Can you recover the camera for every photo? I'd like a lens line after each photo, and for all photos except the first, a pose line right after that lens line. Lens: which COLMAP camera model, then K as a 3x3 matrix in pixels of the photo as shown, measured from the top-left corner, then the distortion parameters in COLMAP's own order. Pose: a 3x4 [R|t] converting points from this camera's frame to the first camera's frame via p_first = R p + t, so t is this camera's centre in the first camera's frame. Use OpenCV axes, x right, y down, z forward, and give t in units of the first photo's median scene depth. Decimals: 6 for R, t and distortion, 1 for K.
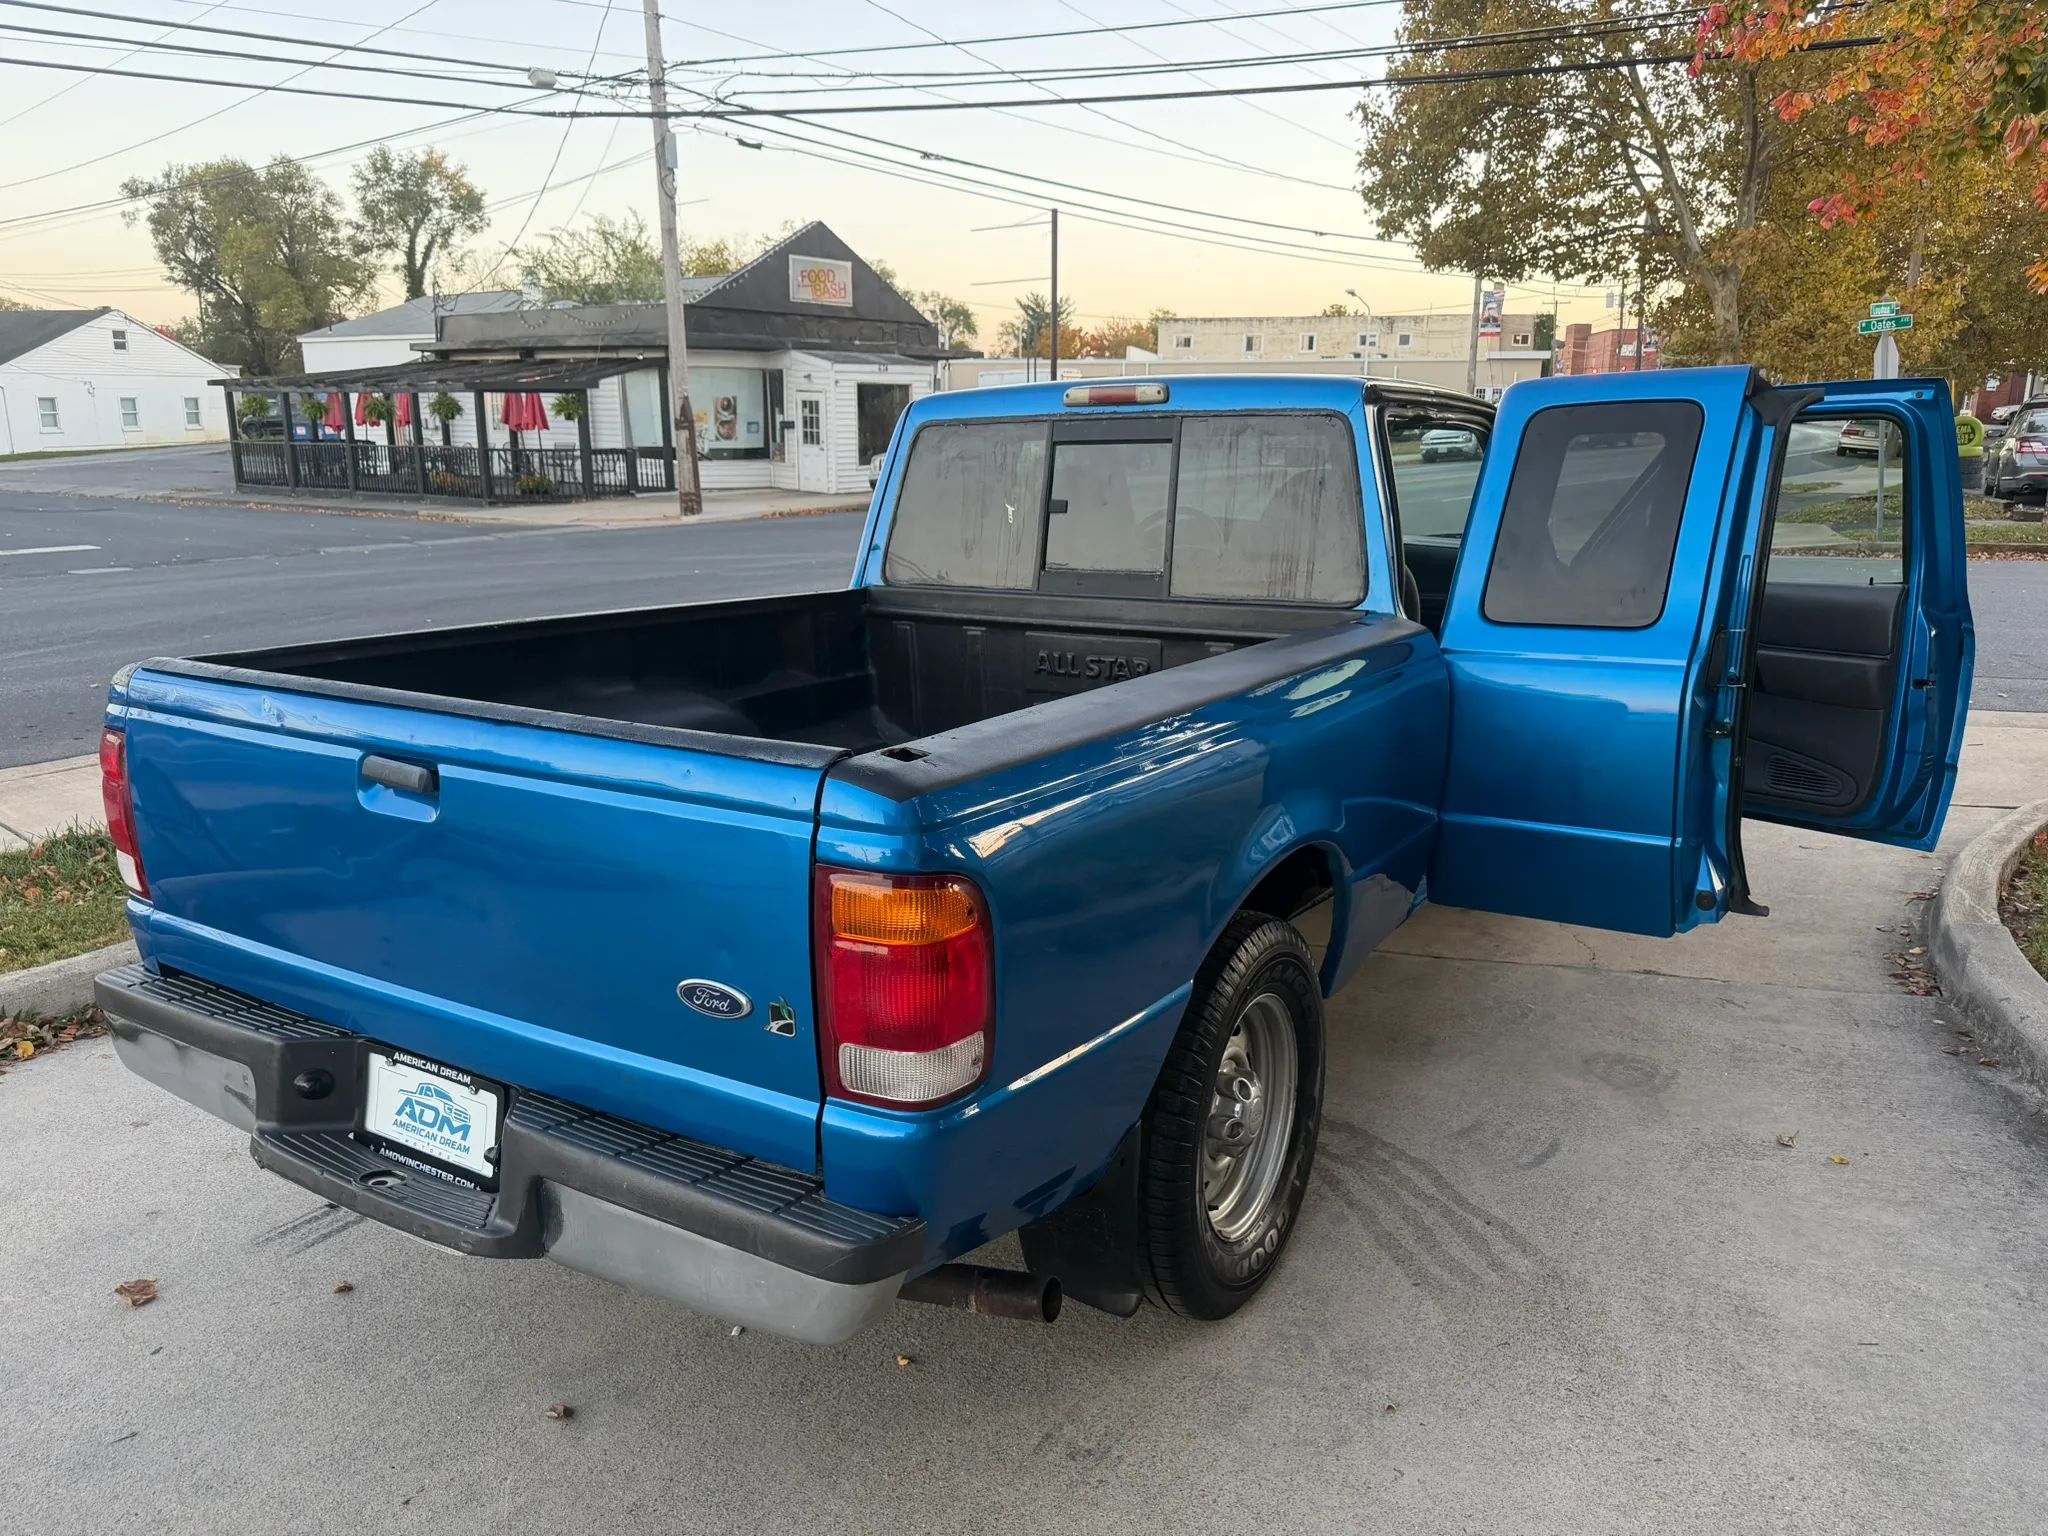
lens RADIAL K [[1451.3, 0, 1020.4], [0, 1451.3, 769.2], [0, 0, 1]] dist [0.006424, -0.024482]
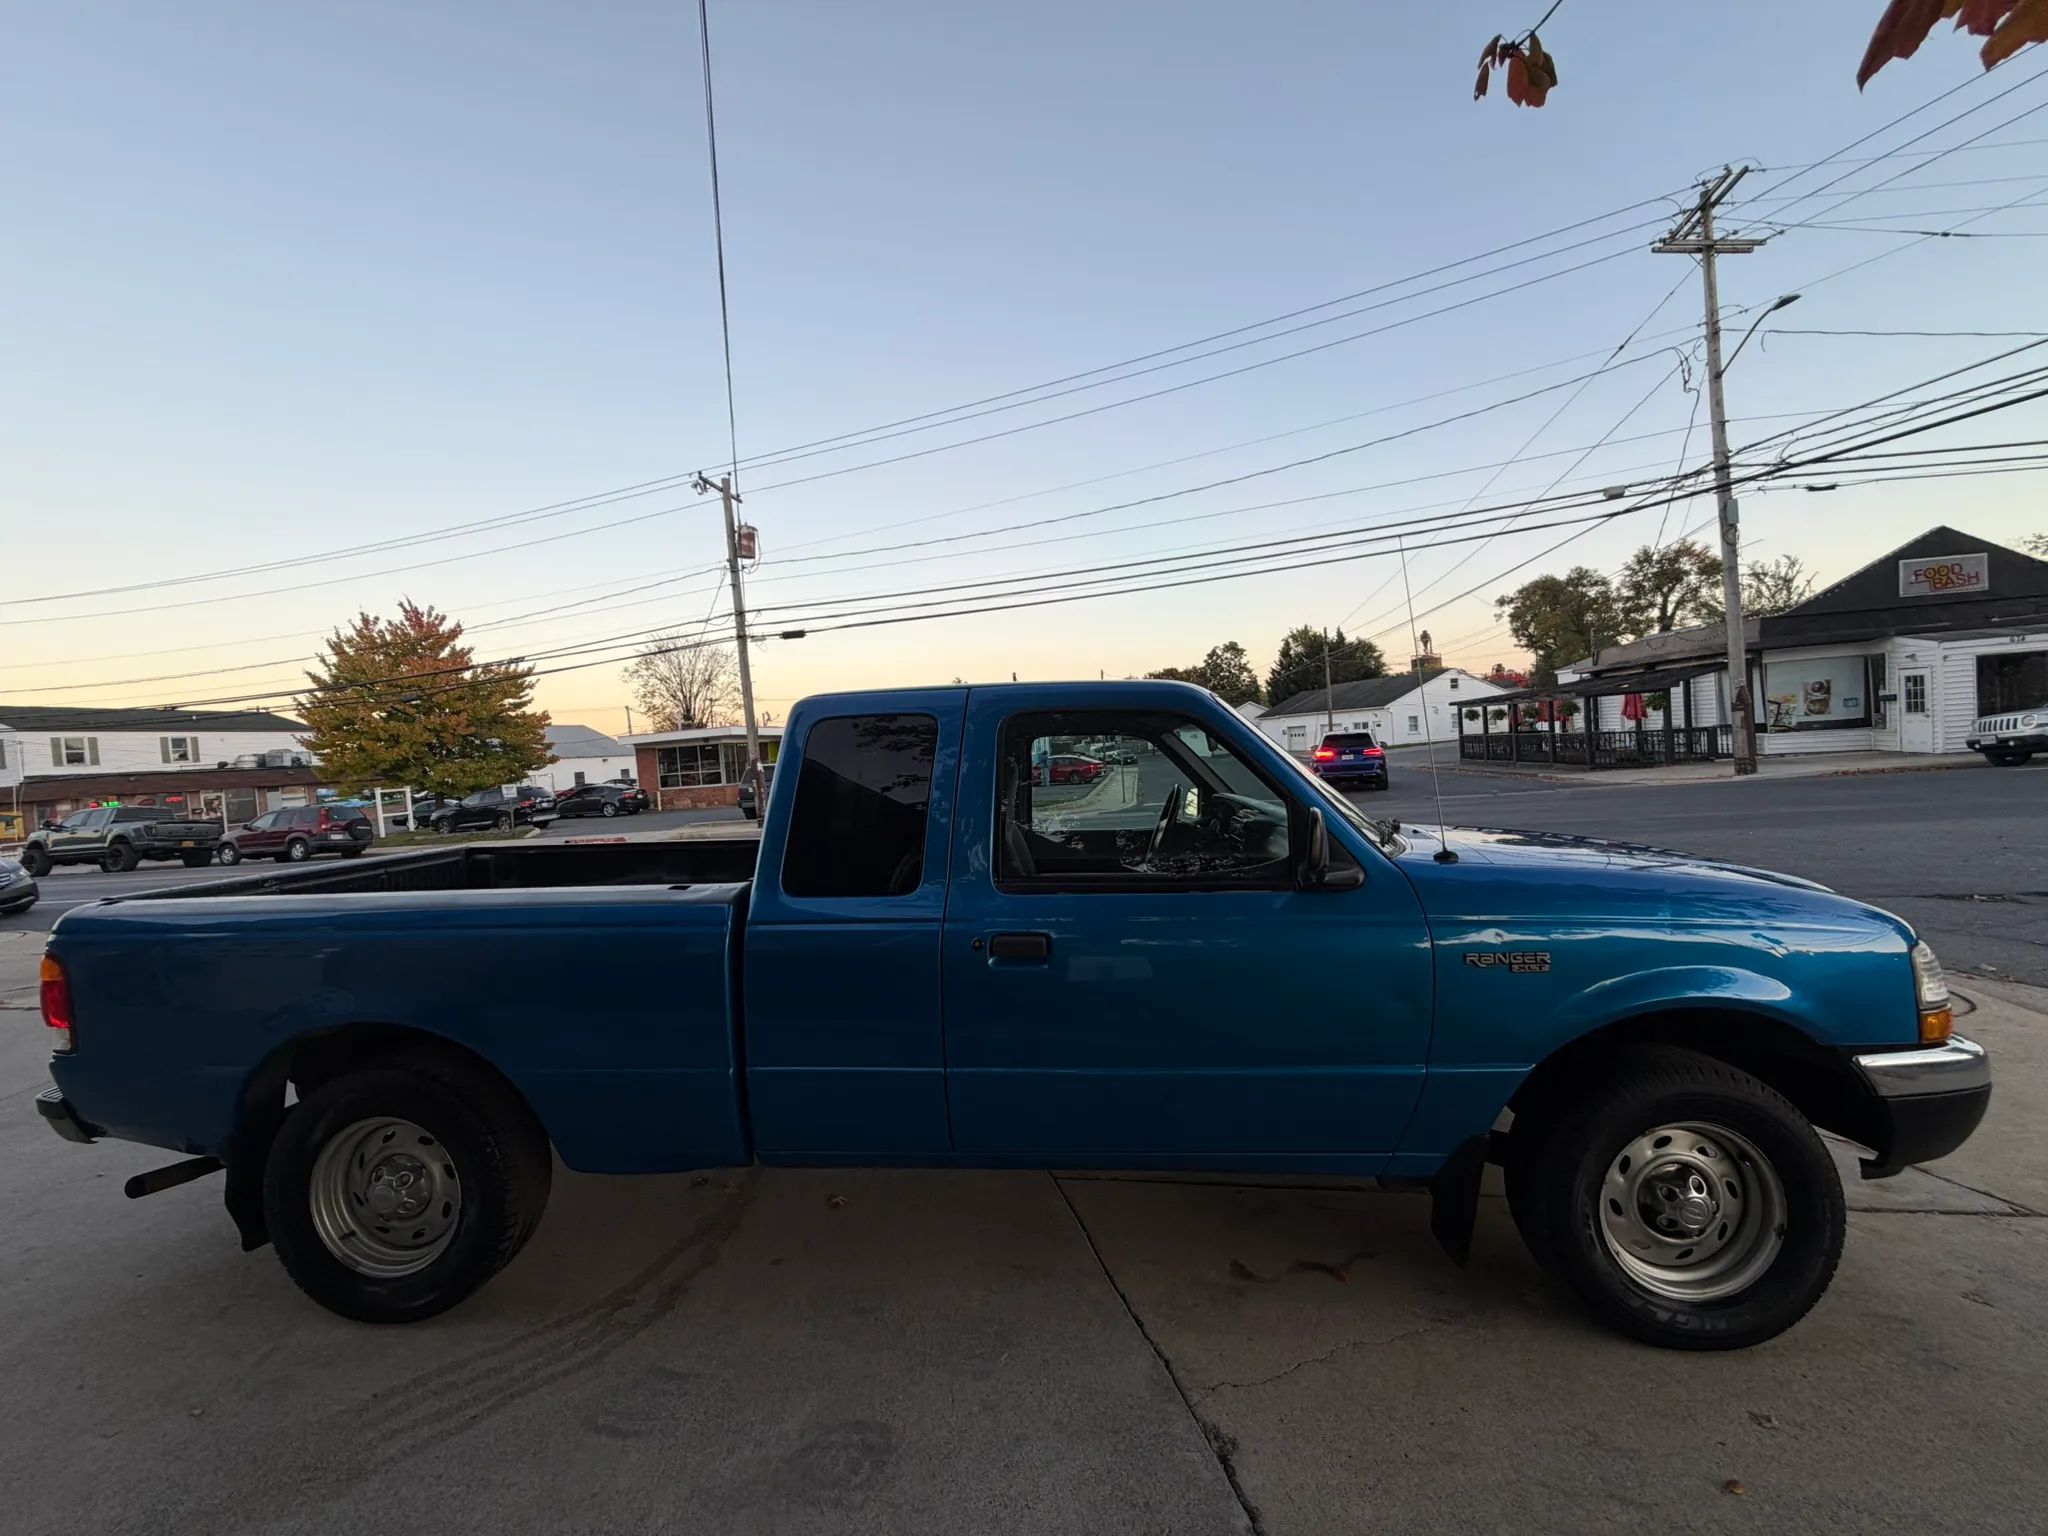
lens RADIAL K [[802.0, 0, 1020.9], [0, 802.0, 796.1], [0, 0, 1]] dist [-0.001282, -0.000352]
pose [[0.469982, 0.013609, -0.882571, 0.108424], [-0.141146, 0.988174, -0.059925, -0.020644], [0.871318, 0.152735, 0.466344, 0.099599]]
